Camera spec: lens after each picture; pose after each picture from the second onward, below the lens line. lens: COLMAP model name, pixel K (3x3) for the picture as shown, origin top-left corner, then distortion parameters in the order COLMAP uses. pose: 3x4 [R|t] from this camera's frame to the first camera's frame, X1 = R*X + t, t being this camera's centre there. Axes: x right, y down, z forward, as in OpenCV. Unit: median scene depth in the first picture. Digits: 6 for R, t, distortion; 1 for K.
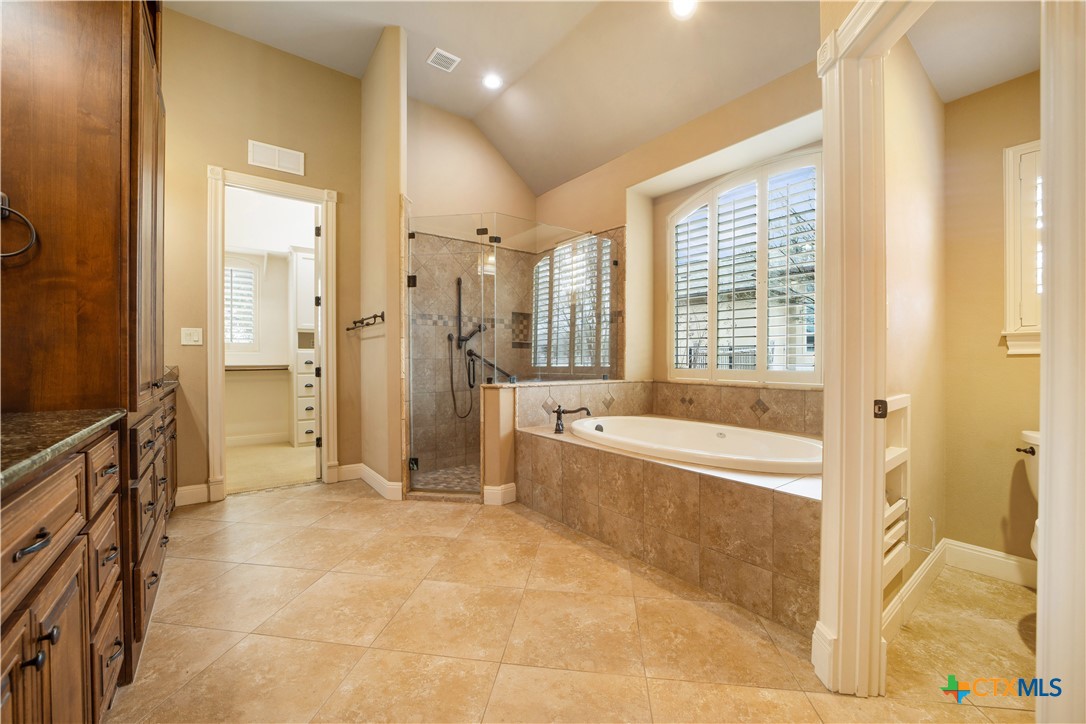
lens RADIAL K [[434.6, 0, 539.9], [0, 434.6, 365.3], [0, 0, 1]] dist [-0.016172, 0.000181]
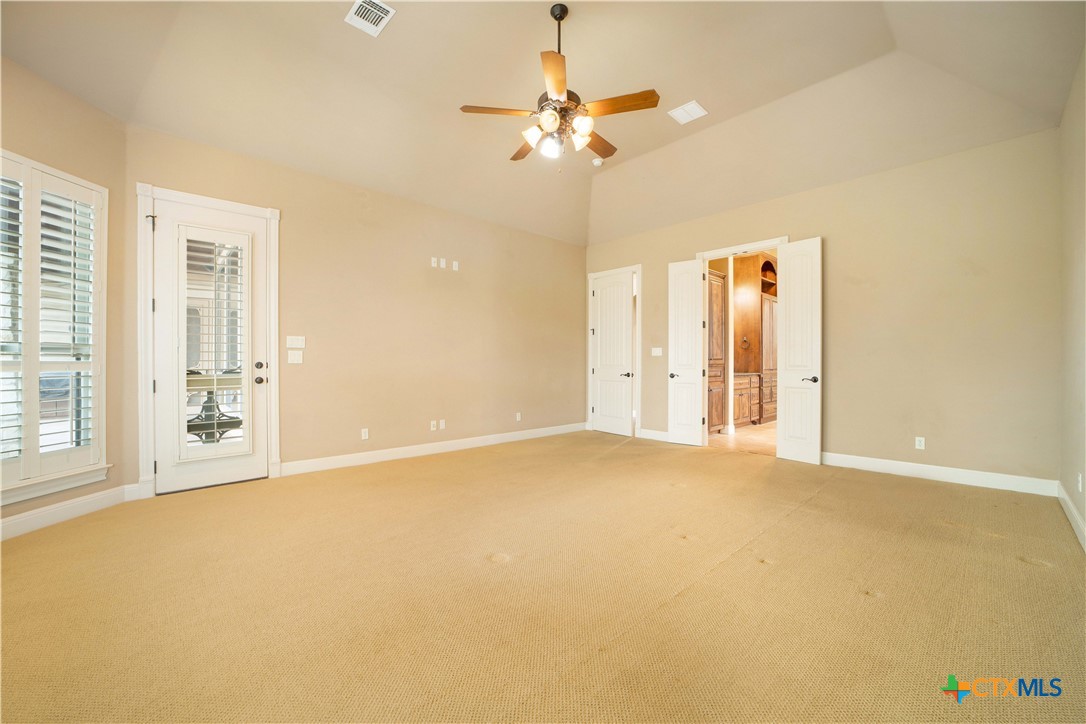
lens RADIAL K [[434.6, 0, 539.9], [0, 434.6, 365.3], [0, 0, 1]] dist [-0.016172, 0.000181]
pose [[0.101471, 0.012384, -0.994761, 1.821003], [-0.009846, 0.999886, 0.011444, -0.014537], [0.994790, 0.008633, 0.101581, -1.015695]]
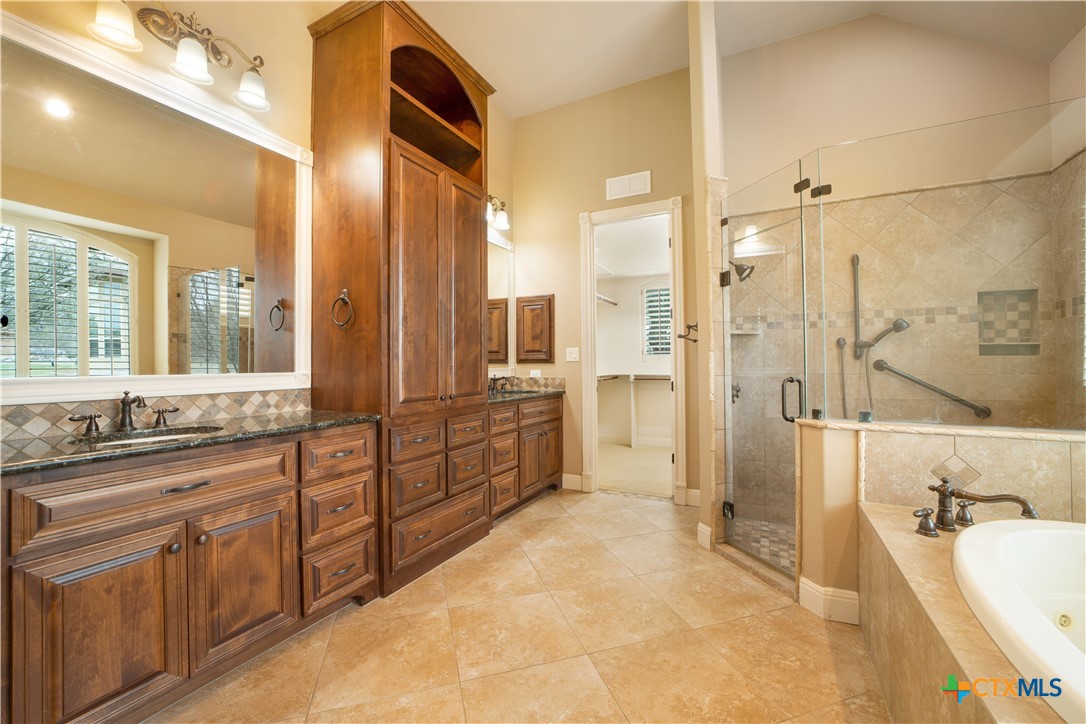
lens RADIAL K [[436.2, 0, 543.0], [0, 436.2, 362.0], [0, 0, 1]] dist [-0.019105, -0.000046]
pose [[0.431872, -0.004658, -0.901923, 0.285297], [-0.007359, 0.999935, -0.008688, -0.033182], [0.901905, 0.010389, 0.431809, 0.367224]]
